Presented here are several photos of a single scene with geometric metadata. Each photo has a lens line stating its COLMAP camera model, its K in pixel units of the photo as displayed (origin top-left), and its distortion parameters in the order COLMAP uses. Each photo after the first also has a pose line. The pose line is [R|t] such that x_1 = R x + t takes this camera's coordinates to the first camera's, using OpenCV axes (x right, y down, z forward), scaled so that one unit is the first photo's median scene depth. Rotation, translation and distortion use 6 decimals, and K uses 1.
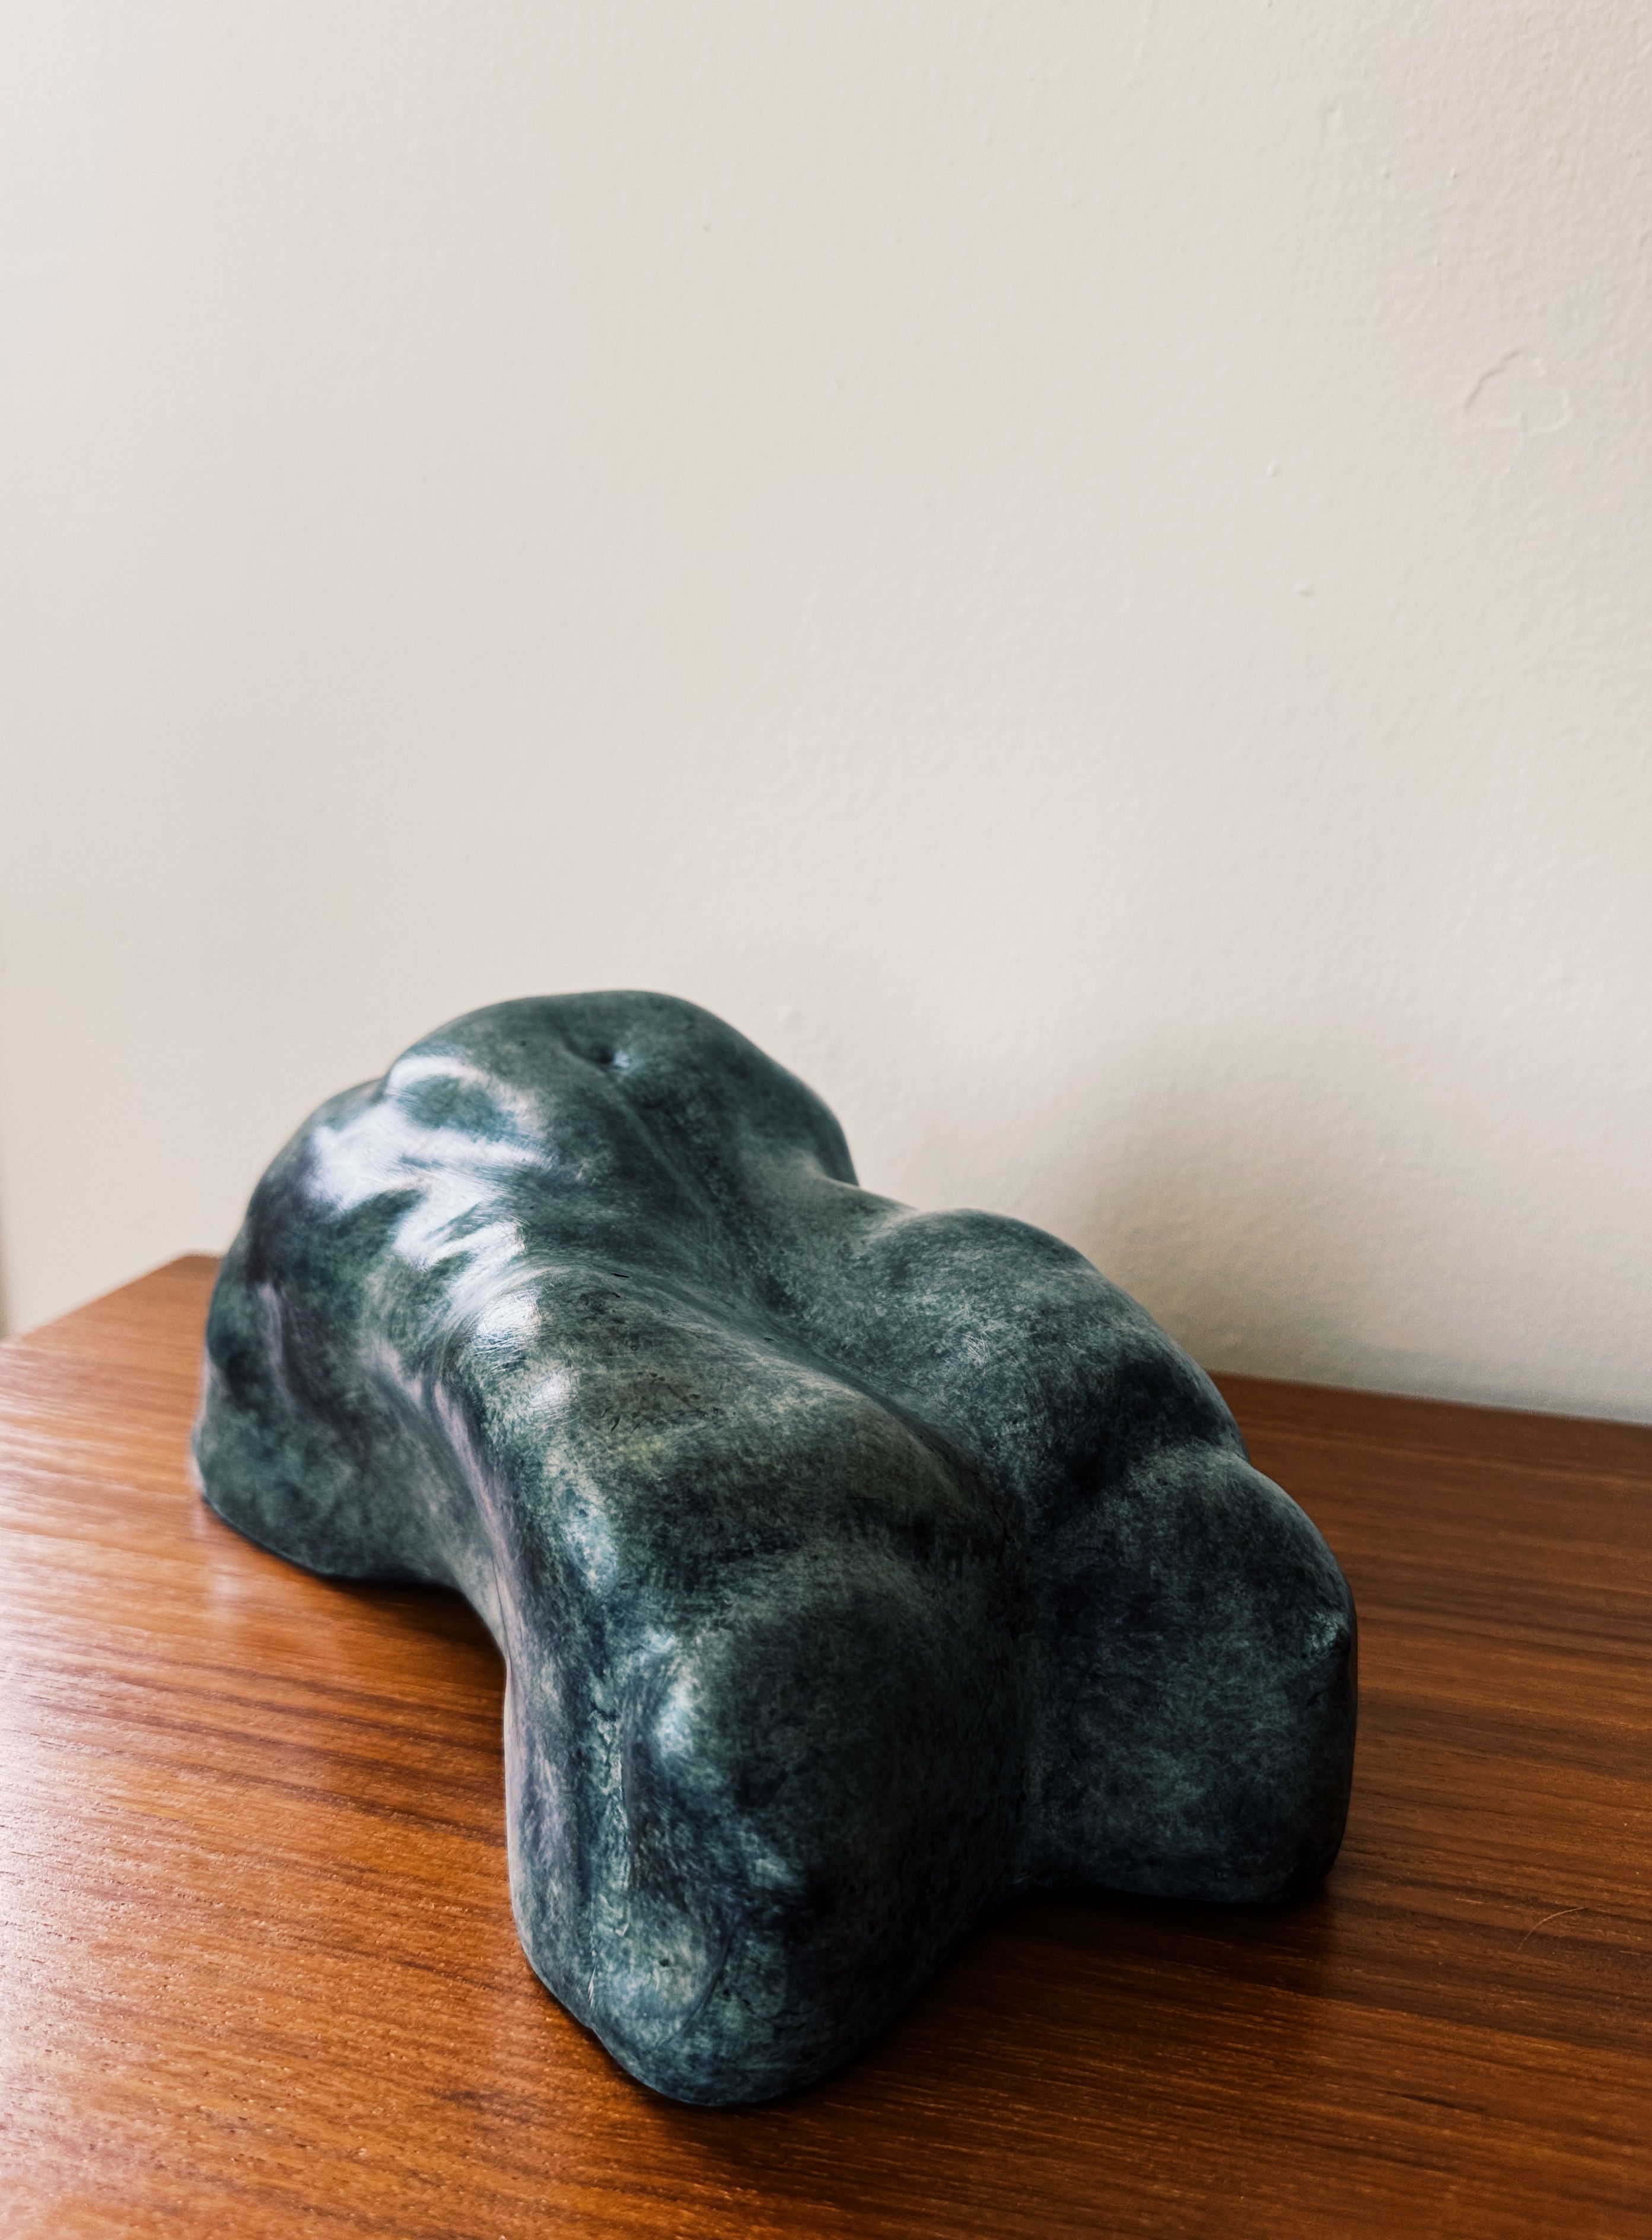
lens RADIAL K [[1758.0, 0, 845.1], [0, 1758.0, 1110.7], [0, 0, 1]] dist [-0.033753, 0.010220]
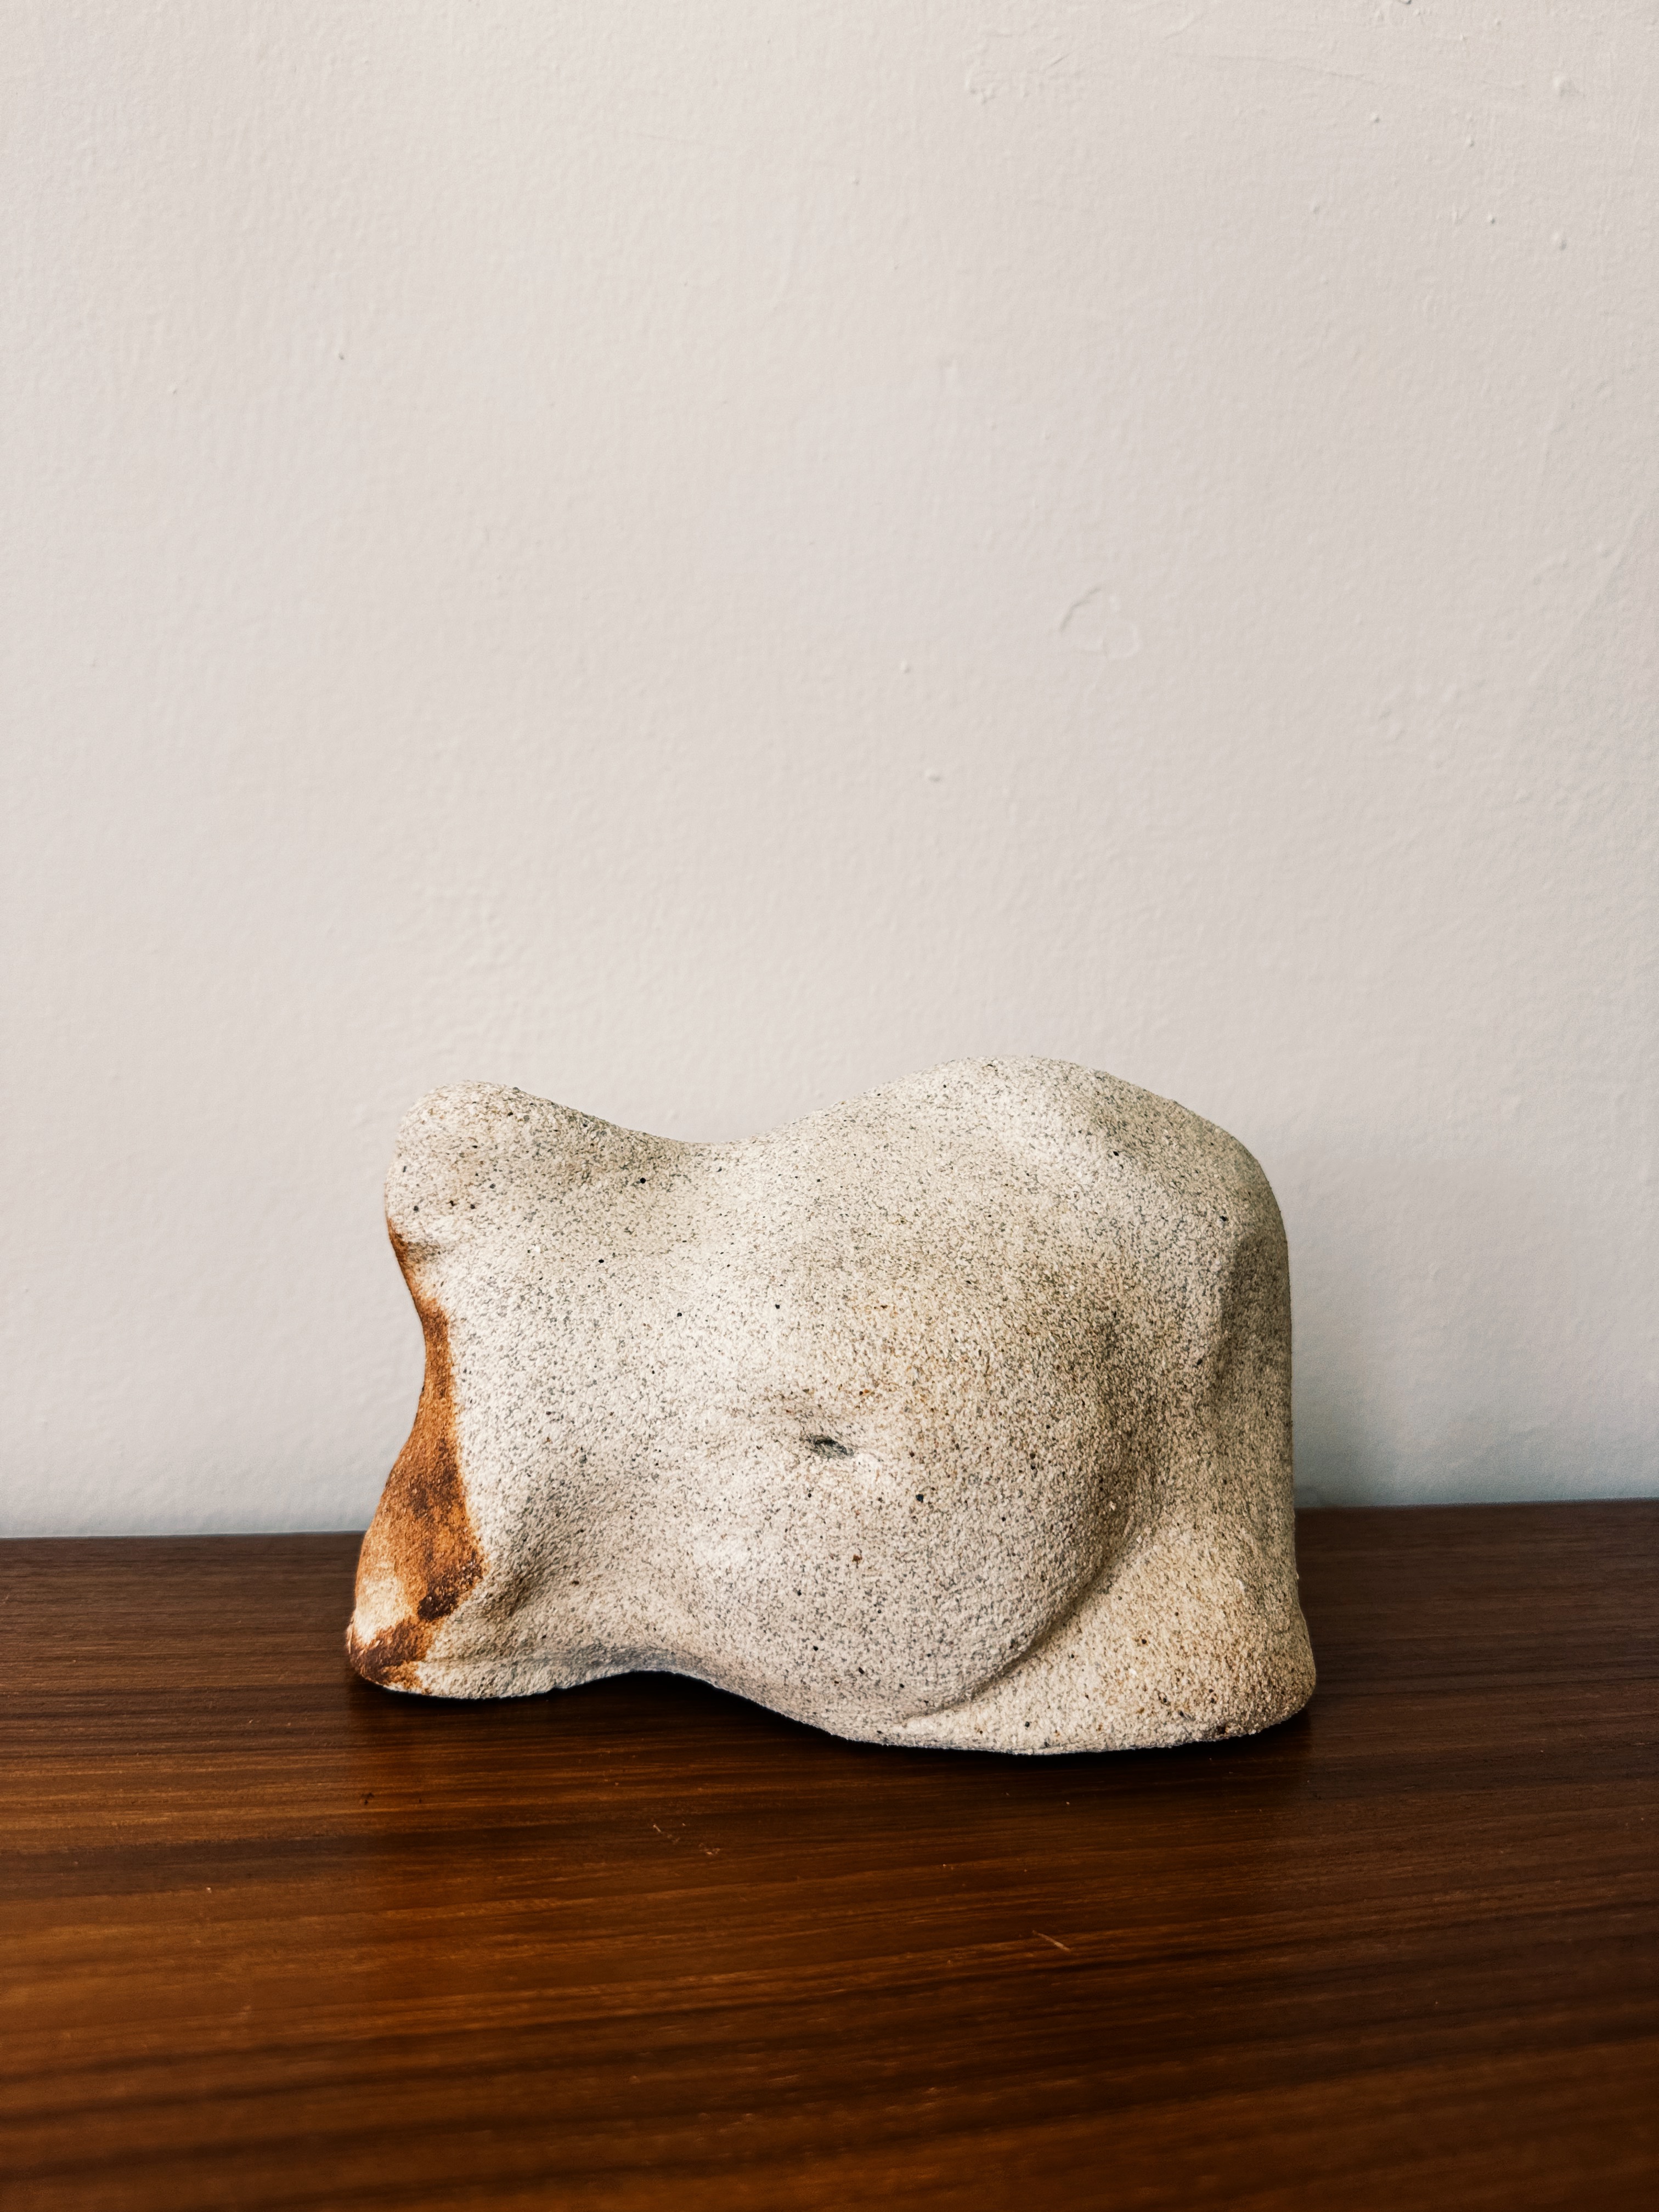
lens RADIAL K [[1614.9, 0, 824.3], [0, 1614.9, 1097.1], [0, 0, 1]] dist [-0.007583, -0.016848]
pose [[0.874400, -0.000042, 0.485206, -0.566063], [0.085481, 0.984372, -0.153962, 0.102604], [-0.477617, 0.176100, 0.860738, 0.386501]]
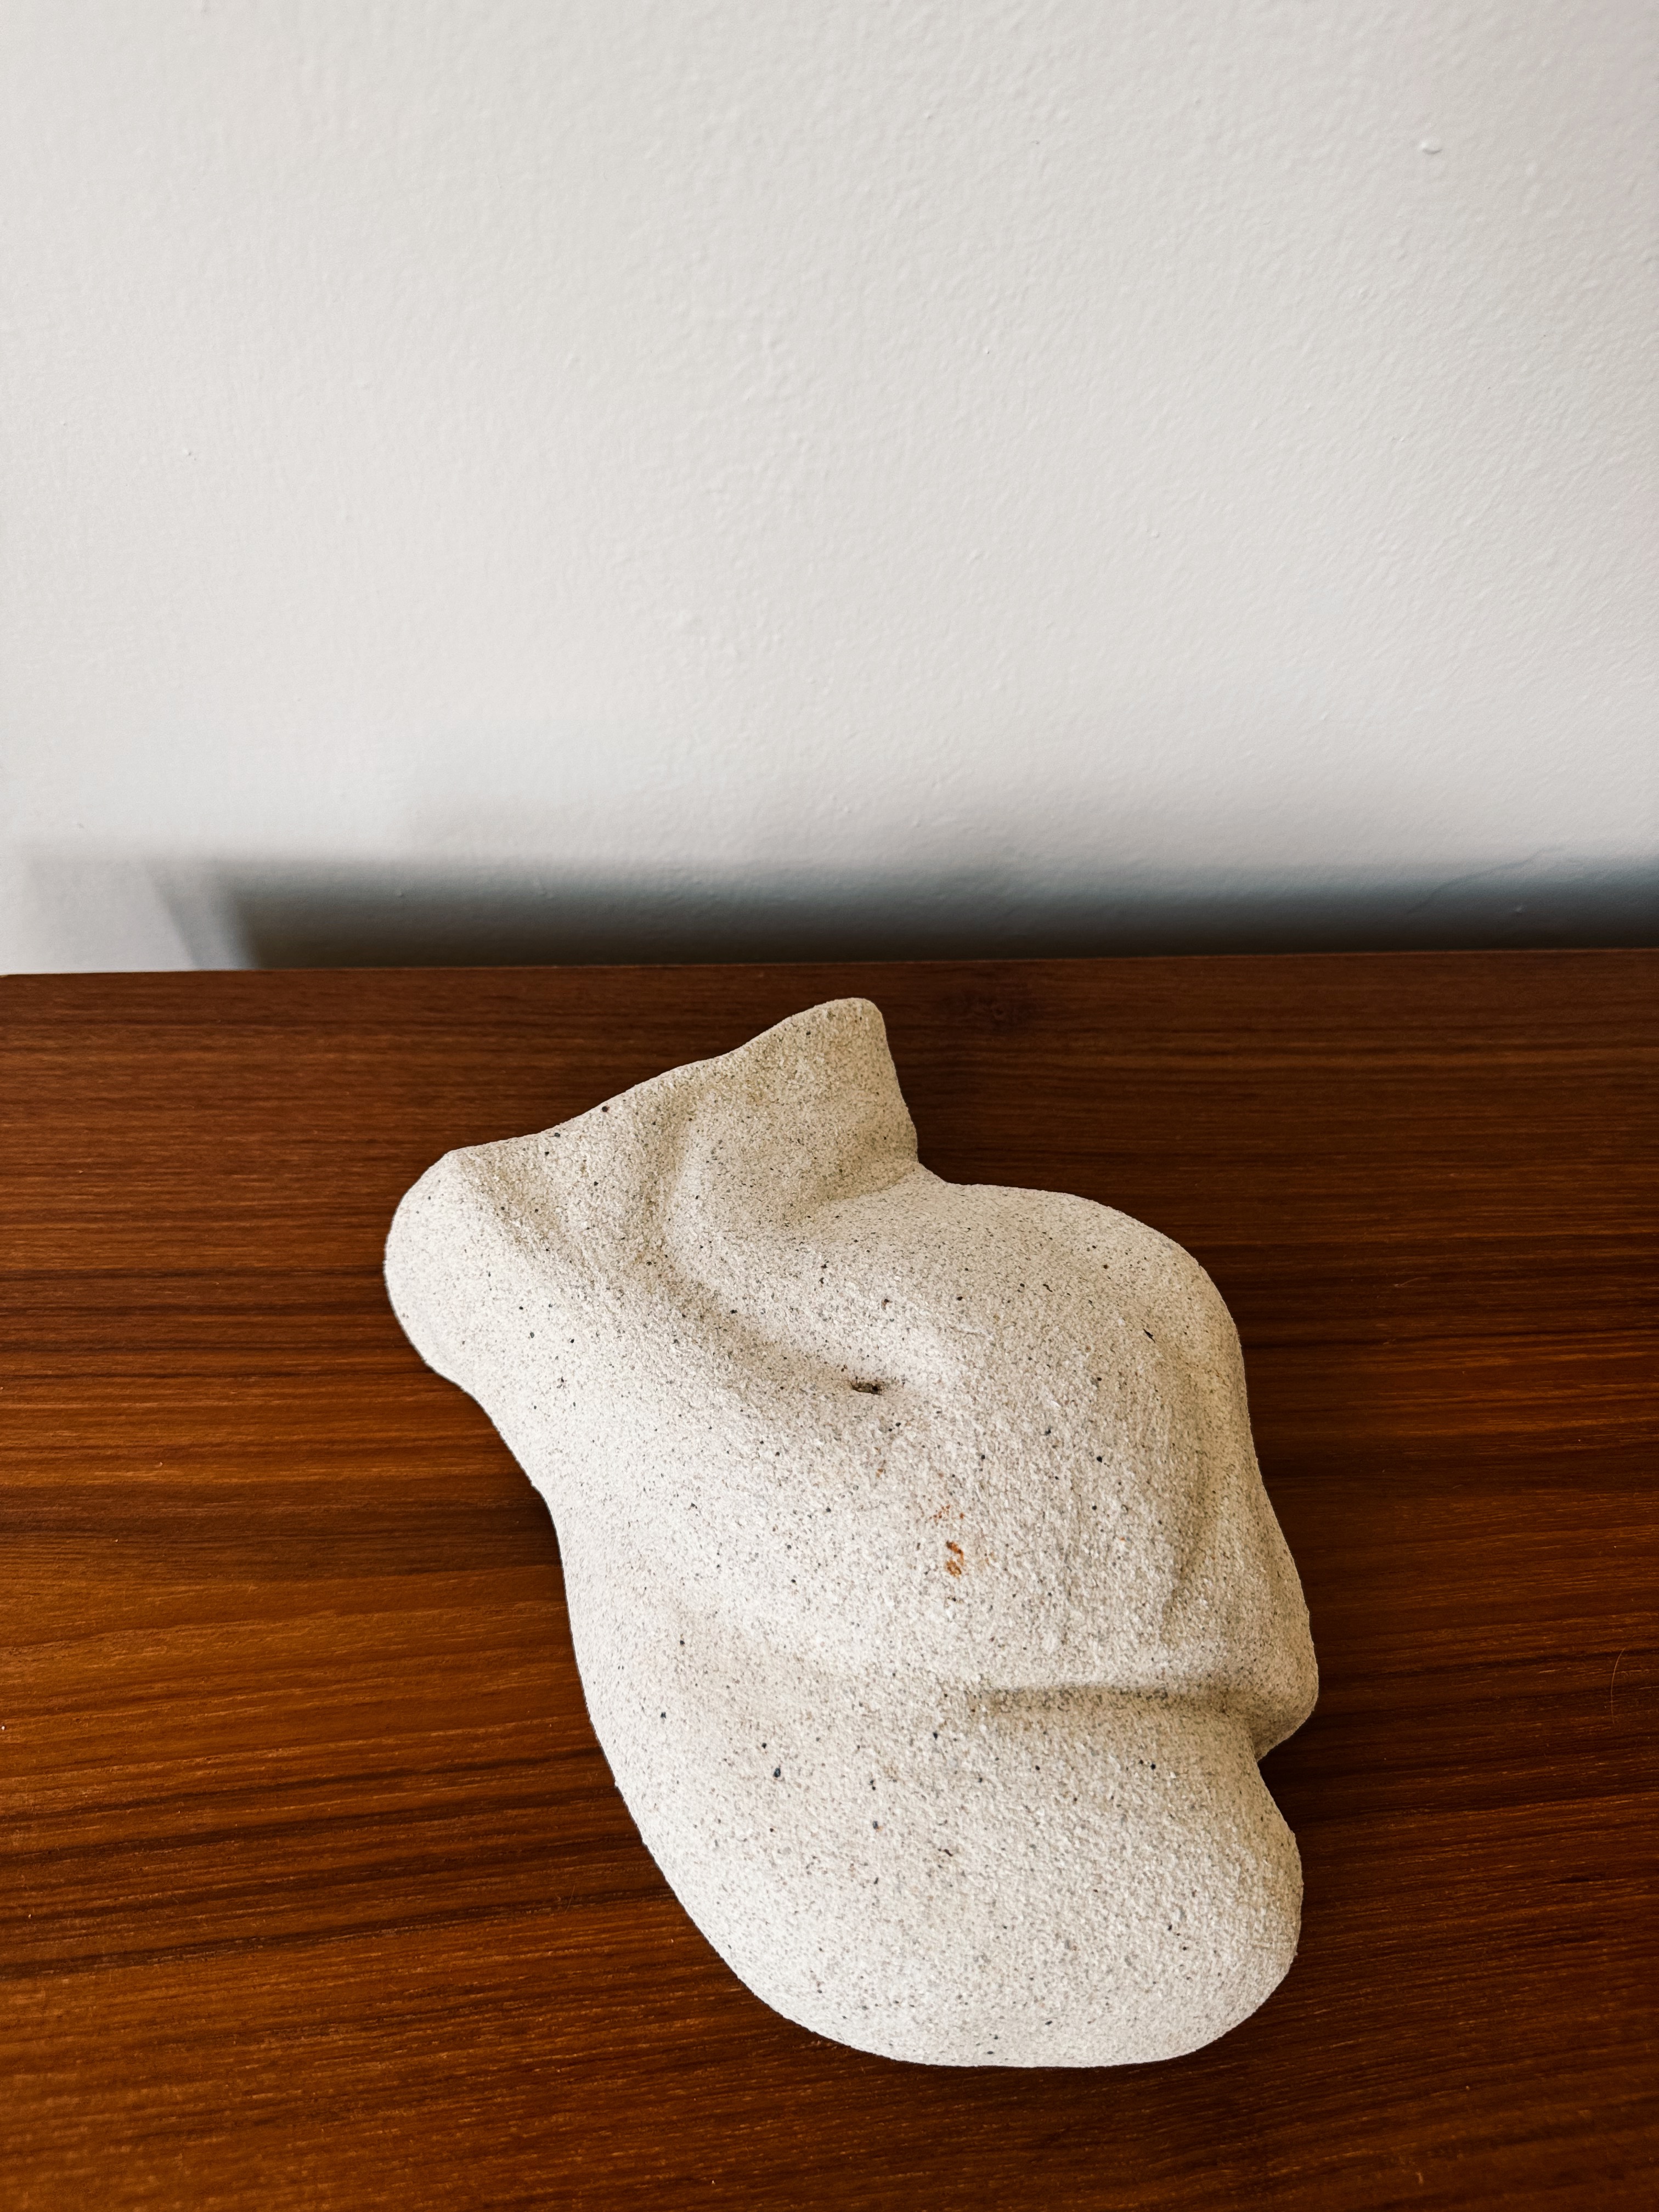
lens RADIAL K [[1614.9, 0, 841.6], [0, 1614.9, 1118.3], [0, 0, 1]] dist [-0.007583, -0.016848]
pose [[0.932963, -0.263460, 0.245291, -0.472843], [0.003174, 0.687413, 0.726260, -0.988468], [-0.359957, -0.676796, 0.642167, 0.746915]]
